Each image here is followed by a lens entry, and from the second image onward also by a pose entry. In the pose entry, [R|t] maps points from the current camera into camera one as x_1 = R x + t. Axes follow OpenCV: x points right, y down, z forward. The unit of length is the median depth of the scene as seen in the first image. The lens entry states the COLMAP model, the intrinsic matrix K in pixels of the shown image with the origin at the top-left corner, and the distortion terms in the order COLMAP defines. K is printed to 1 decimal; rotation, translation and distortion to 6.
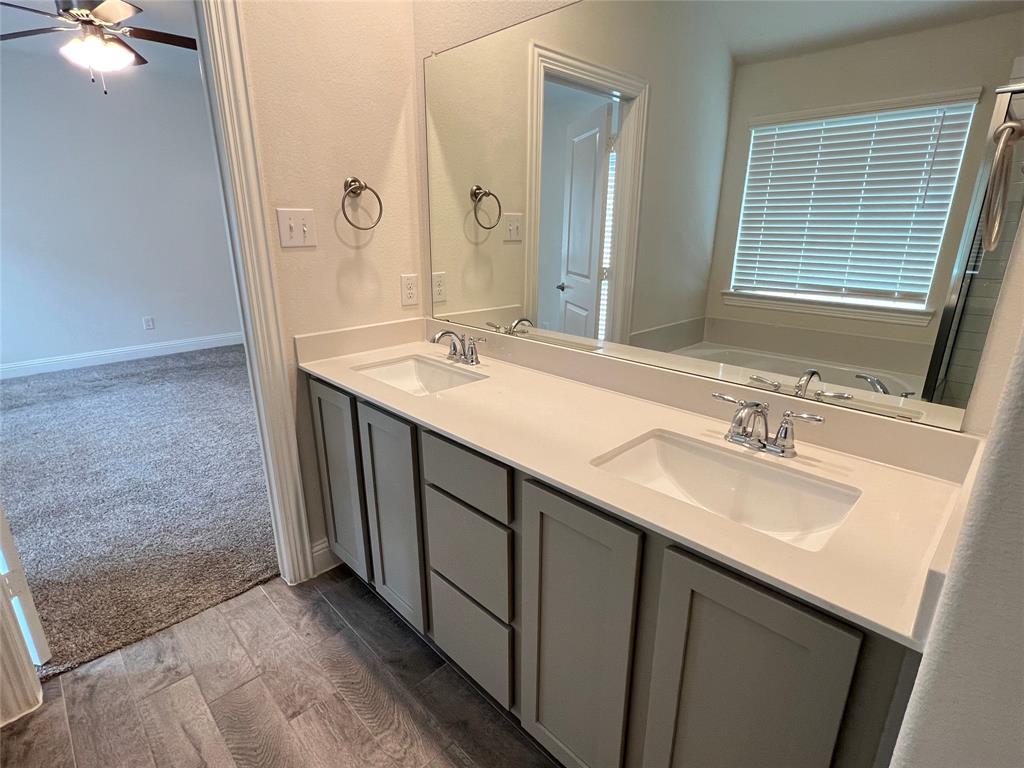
lens RADIAL K [[520.9, 0, 515.9], [0, 520.9, 389.3], [0, 0, 1]] dist [-0.004495, -0.000826]
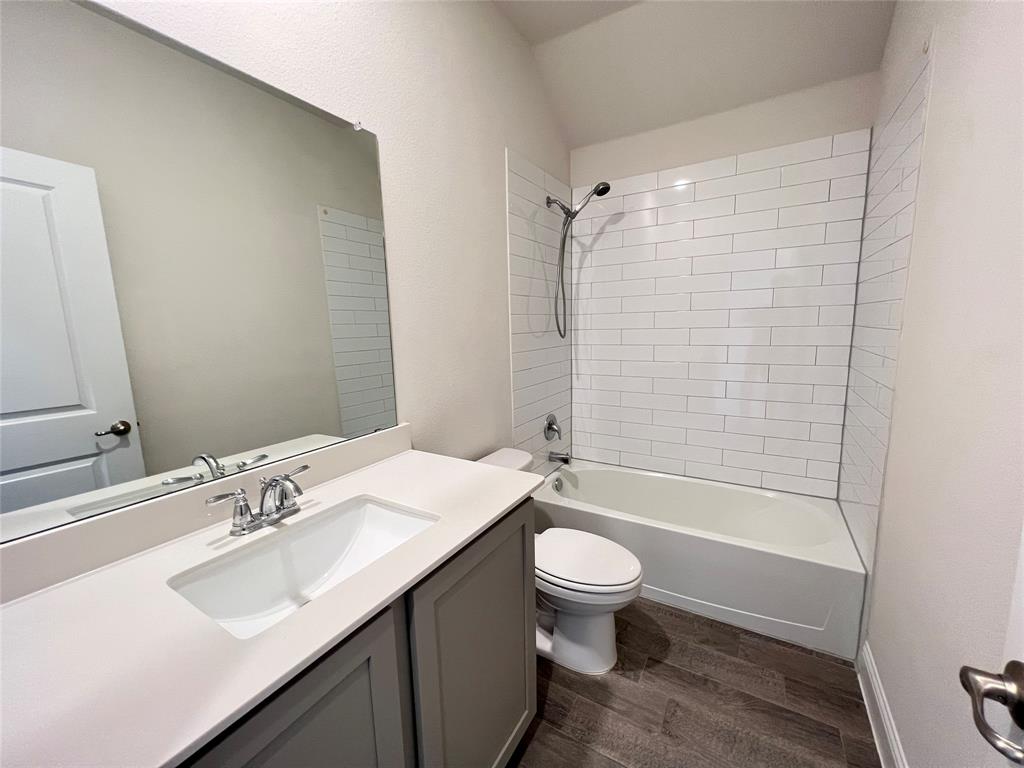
lens RADIAL K [[410.3, 0, 512.5], [0, 410.3, 383.1], [0, 0, 1]] dist [-0.000770, 0.000022]
pose [[-0.249323, -0.149682, 0.956783, -0.400584], [0.305786, 0.925269, 0.224436, -0.179461], [-0.918876, 0.348528, -0.184920, 0.572413]]
